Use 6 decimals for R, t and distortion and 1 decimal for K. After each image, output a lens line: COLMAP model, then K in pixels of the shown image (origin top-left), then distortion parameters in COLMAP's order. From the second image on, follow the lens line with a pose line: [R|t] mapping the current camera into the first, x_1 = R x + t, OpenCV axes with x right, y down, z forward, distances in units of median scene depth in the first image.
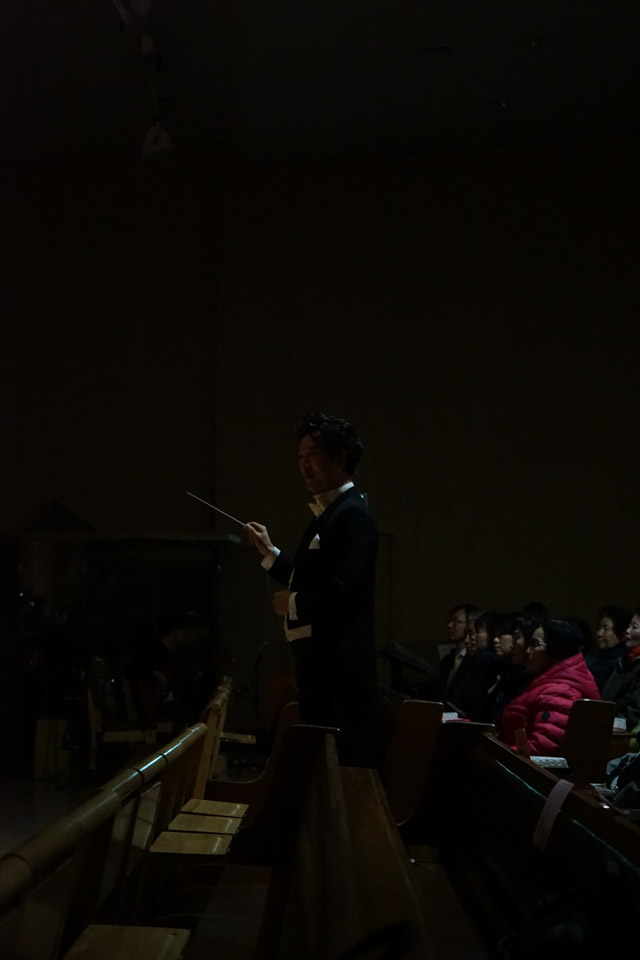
lens RADIAL K [[2010.7, 0, 319.8], [0, 2010.7, 452.0], [0, 0, 1]] dist [-0.106931, 0.418281]
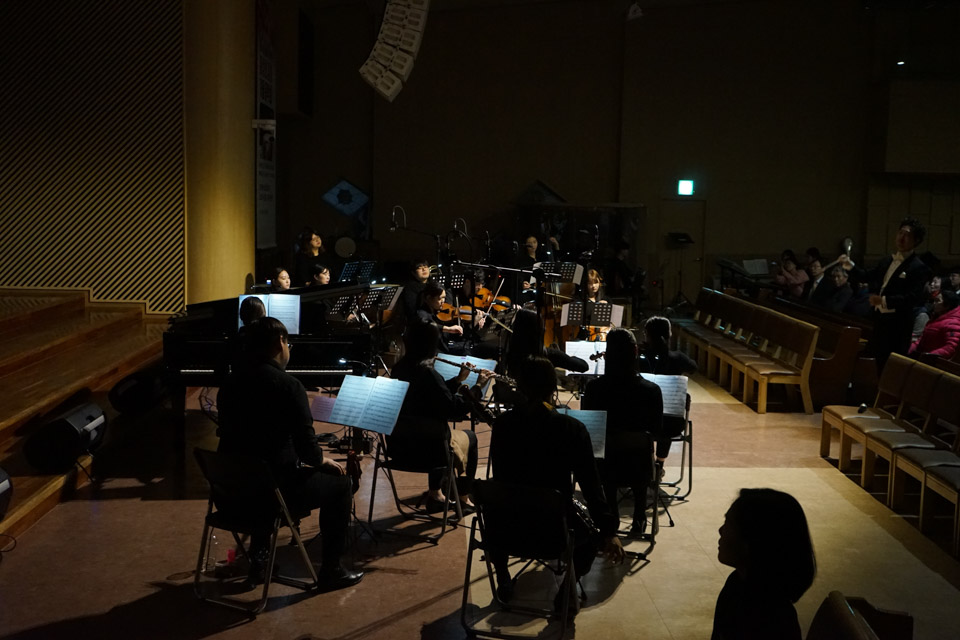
lens RADIAL K [[1145.1, 0, 474.7], [0, 1145.1, 319.9], [0, 0, 1]] dist [-0.003002, 0.028705]
pose [[0.999722, 0.020340, 0.011909, -0.315356], [-0.022265, 0.980727, 0.194111, -0.091525], [-0.007732, -0.194322, 0.980907, -0.224058]]
